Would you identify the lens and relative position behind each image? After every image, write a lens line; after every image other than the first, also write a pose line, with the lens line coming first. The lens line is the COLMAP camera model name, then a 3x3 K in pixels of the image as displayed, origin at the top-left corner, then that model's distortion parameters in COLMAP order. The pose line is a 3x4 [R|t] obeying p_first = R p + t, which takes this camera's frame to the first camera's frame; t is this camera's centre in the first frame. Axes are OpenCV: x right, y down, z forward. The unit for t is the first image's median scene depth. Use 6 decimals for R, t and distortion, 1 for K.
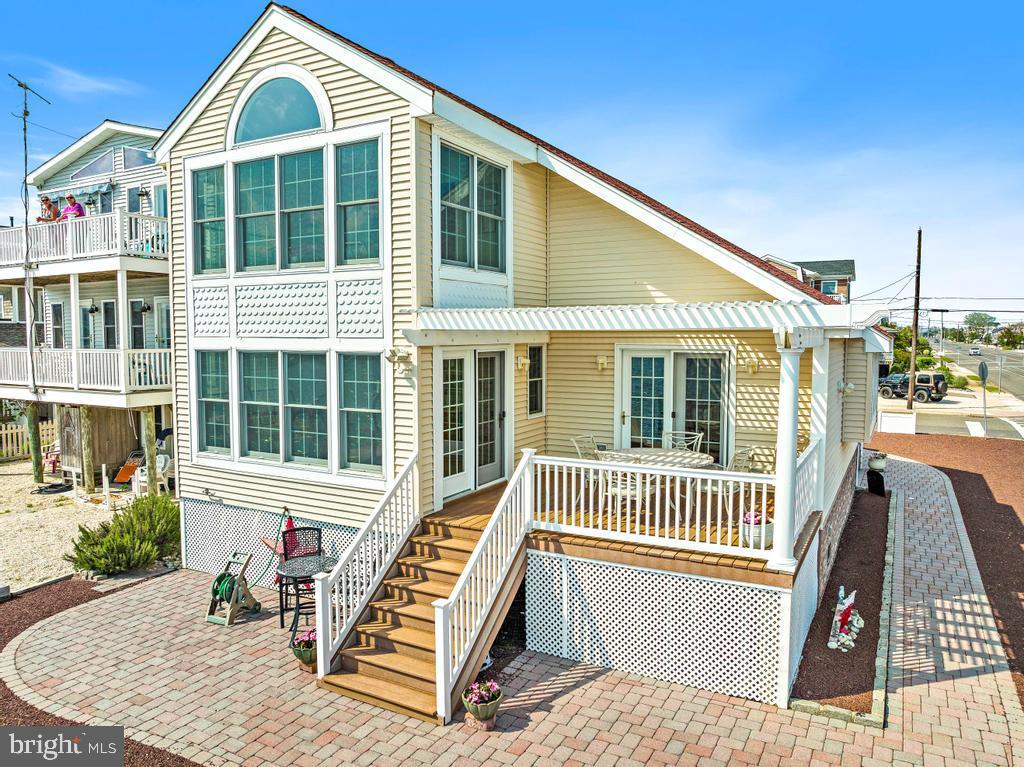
lens RADIAL K [[723.2, 0, 512.0], [0, 723.2, 383.5], [0, 0, 1]] dist [-0.034536, -0.001551]
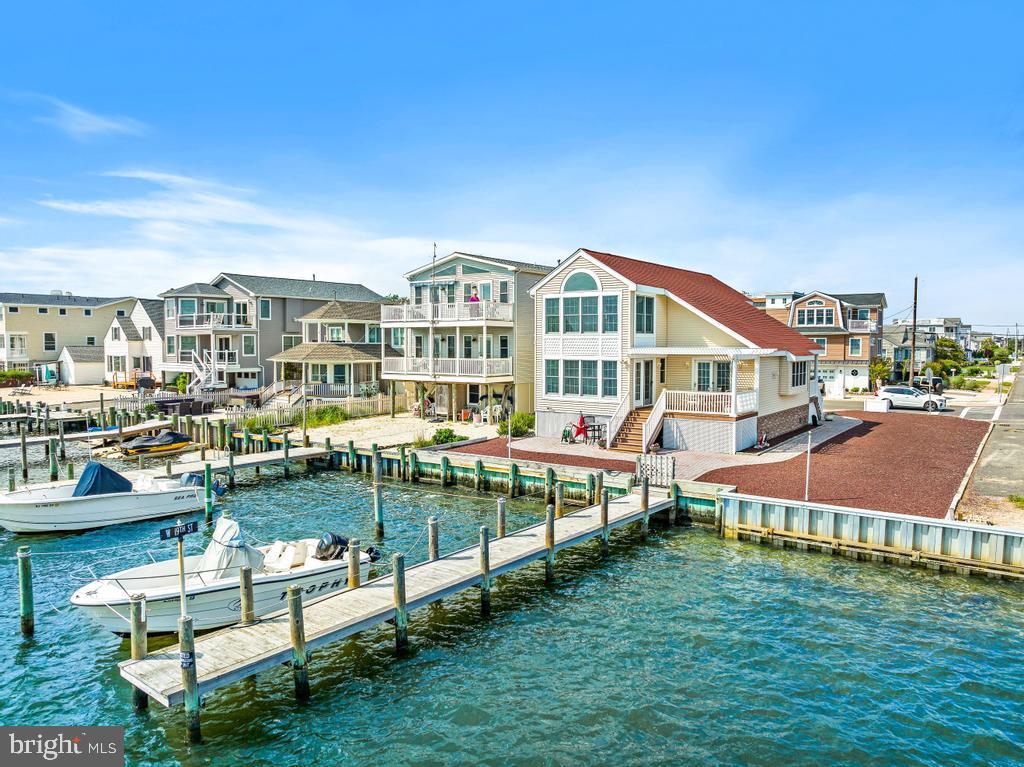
lens RADIAL K [[723.2, 0, 512.0], [0, 723.2, 383.5], [0, 0, 1]] dist [-0.034536, -0.001551]
pose [[0.992026, 0.007489, -0.125814, -0.217171], [-0.009079, 0.999886, -0.012067, 0.093822], [0.125709, 0.013113, 0.991980, -2.052662]]
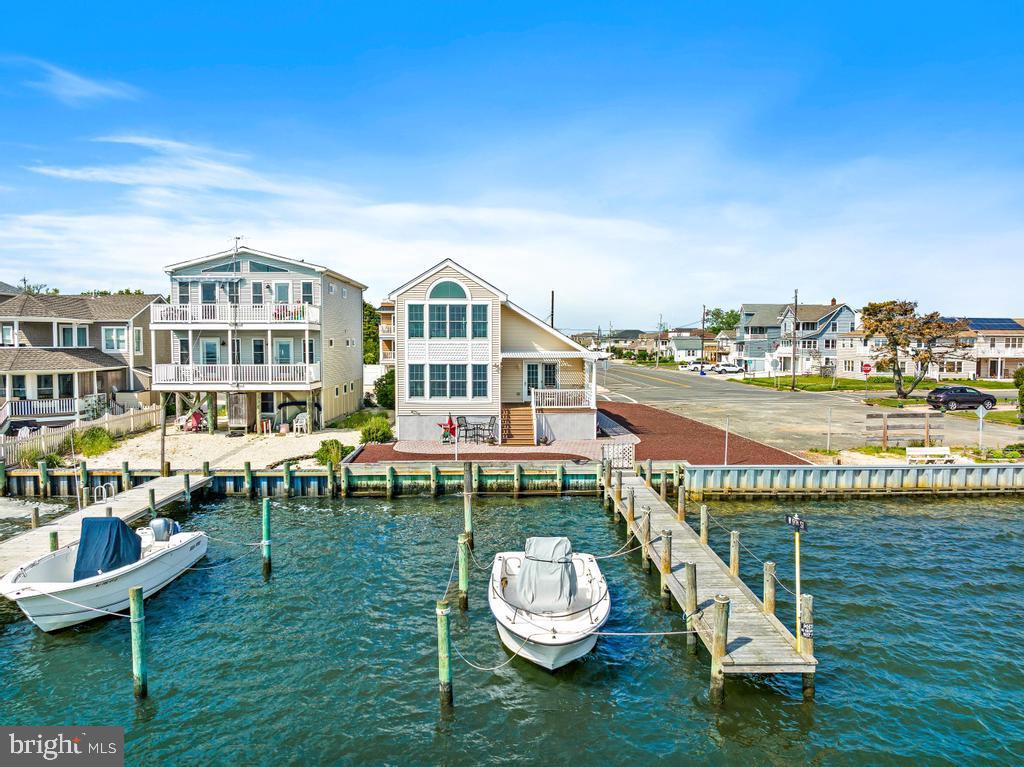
lens RADIAL K [[701.8, 0, 496.7], [0, 701.8, 386.2], [0, 0, 1]] dist [-0.002302, -0.000133]
pose [[0.864455, -0.029867, 0.501822, -1.688719], [0.033596, 0.999434, 0.001610, 0.055731], [-0.501587, 0.015467, 0.864969, -1.806367]]
